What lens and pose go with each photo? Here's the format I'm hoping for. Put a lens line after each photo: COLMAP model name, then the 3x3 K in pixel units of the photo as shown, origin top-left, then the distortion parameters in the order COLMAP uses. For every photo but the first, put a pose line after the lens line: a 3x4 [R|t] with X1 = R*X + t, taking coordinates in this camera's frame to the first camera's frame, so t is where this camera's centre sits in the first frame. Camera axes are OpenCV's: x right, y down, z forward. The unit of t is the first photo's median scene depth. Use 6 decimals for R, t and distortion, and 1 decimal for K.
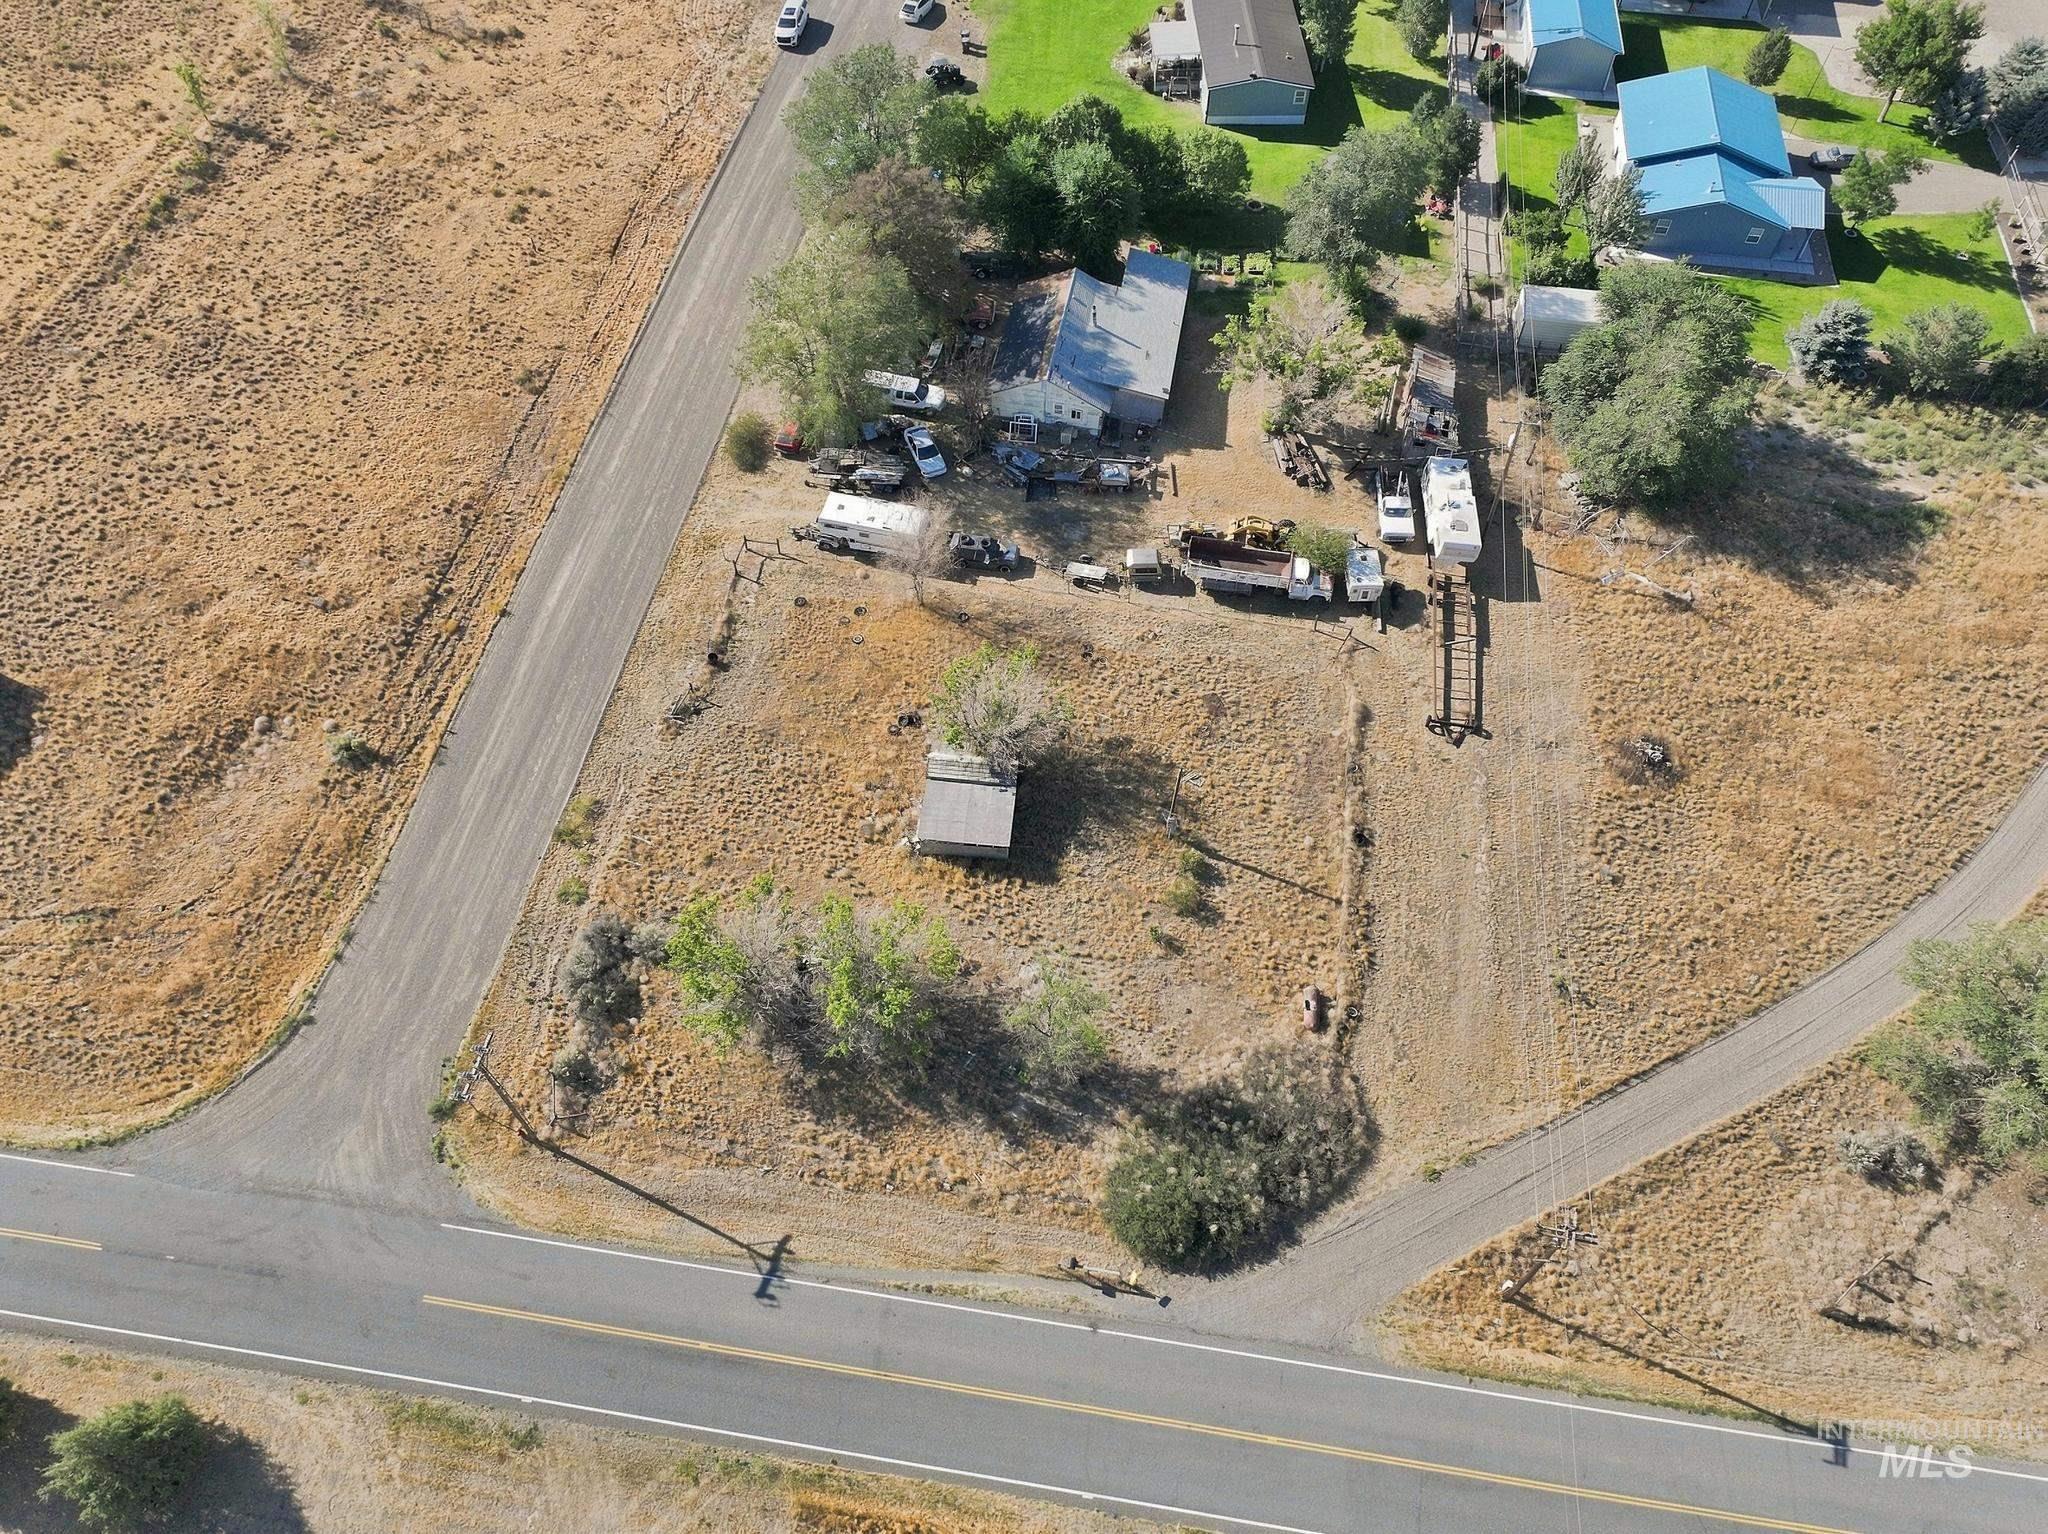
lens RADIAL K [[1441.7, 0, 1030.7], [0, 1441.7, 757.0], [0, 0, 1]] dist [0.001404, 0.012628]
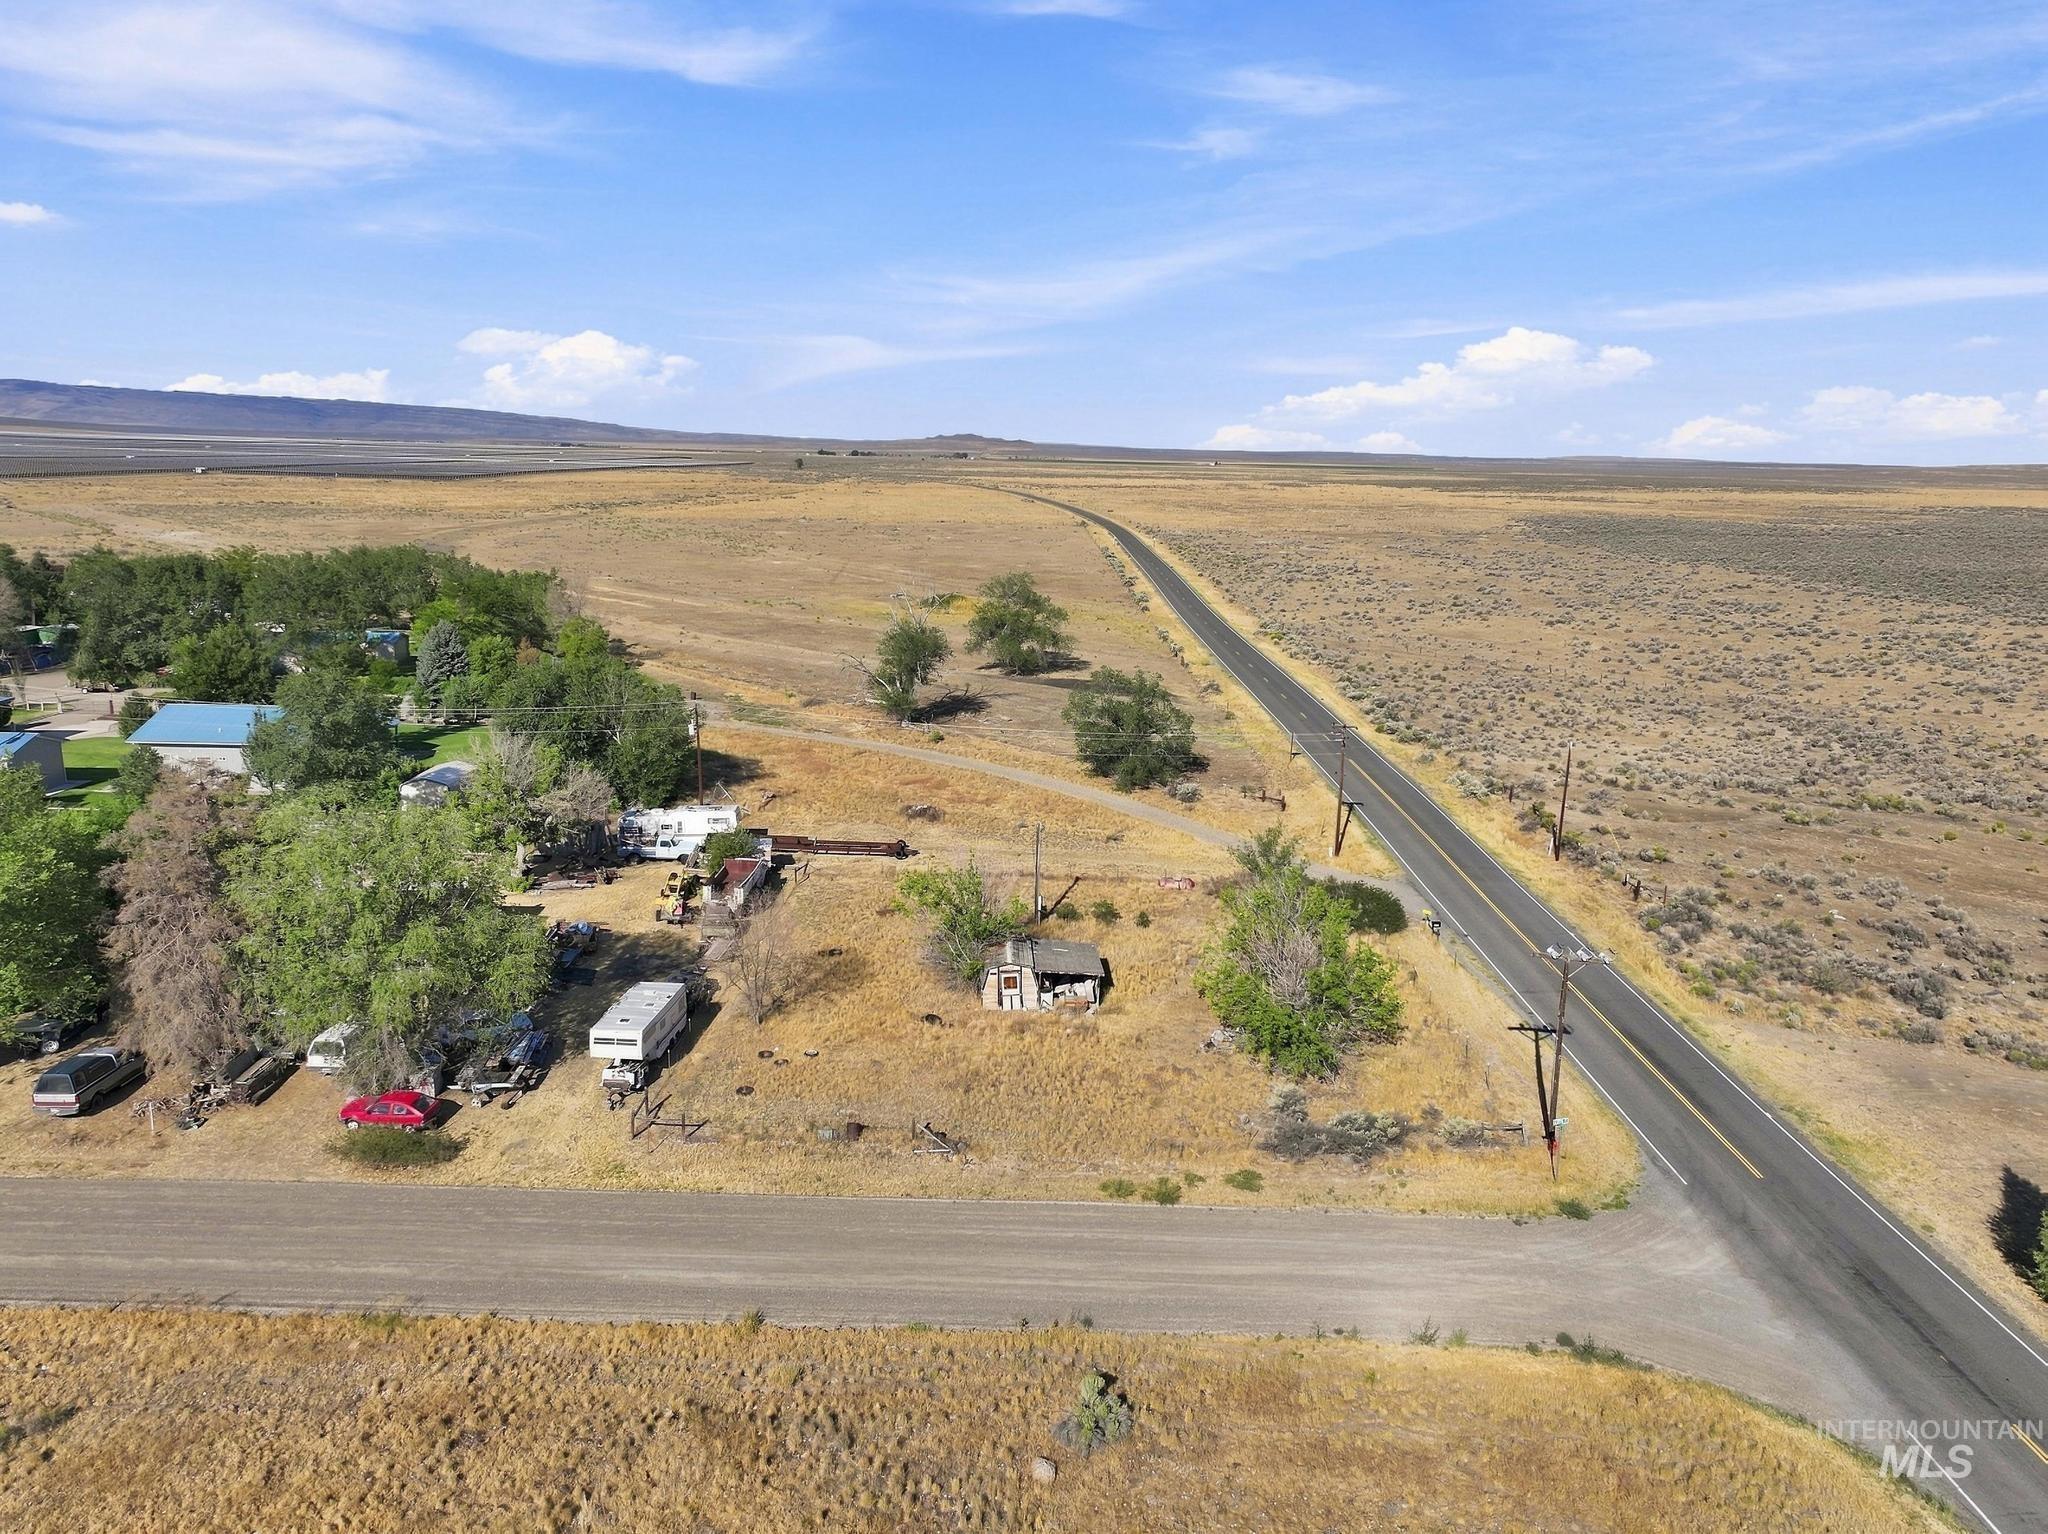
lens RADIAL K [[1446.3, 0, 1032.0], [0, 1446.3, 734.9], [0, 0, 1]] dist [0.009410, -0.003093]
pose [[-0.150645, -0.201807, 0.967771, -0.909916], [0.794921, 0.557252, 0.239941, -0.285042], [-0.587714, 0.805447, 0.076473, 0.748038]]
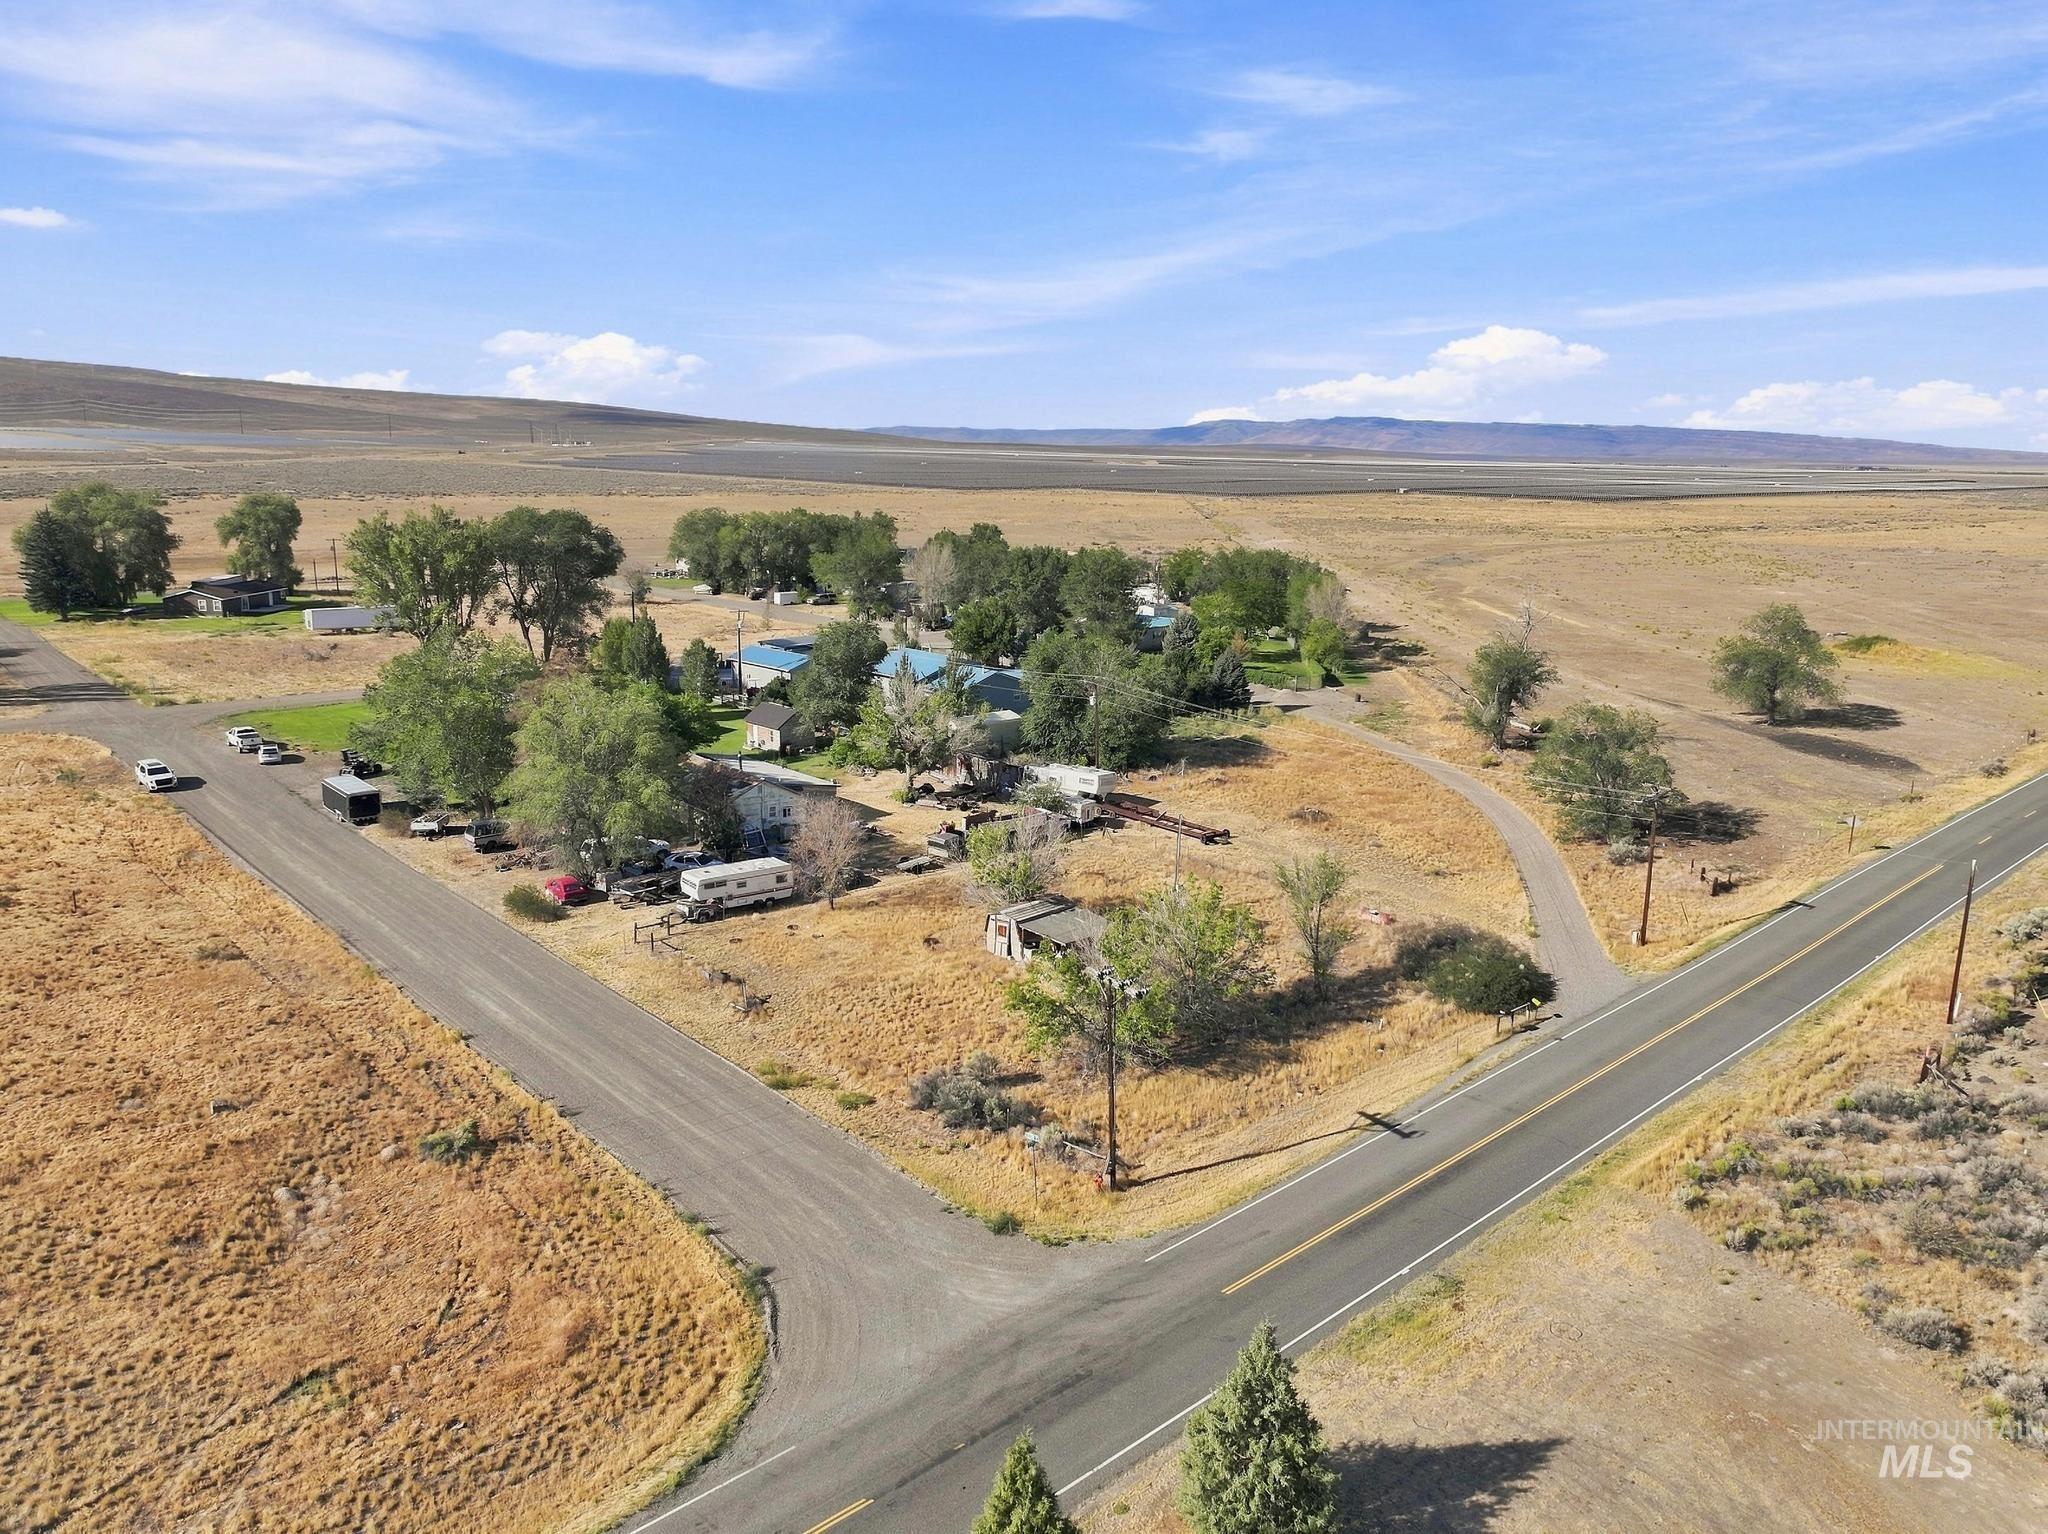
lens RADIAL K [[1436.8, 0, 1031.7], [0, 1436.8, 770.2], [0, 0, 1]] dist [0.009317, 0.004513]
pose [[0.625633, -0.167423, 0.761940, -0.789590], [0.631547, 0.682064, -0.368695, 0.309494], [-0.457964, 0.711869, 0.532458, 0.333364]]
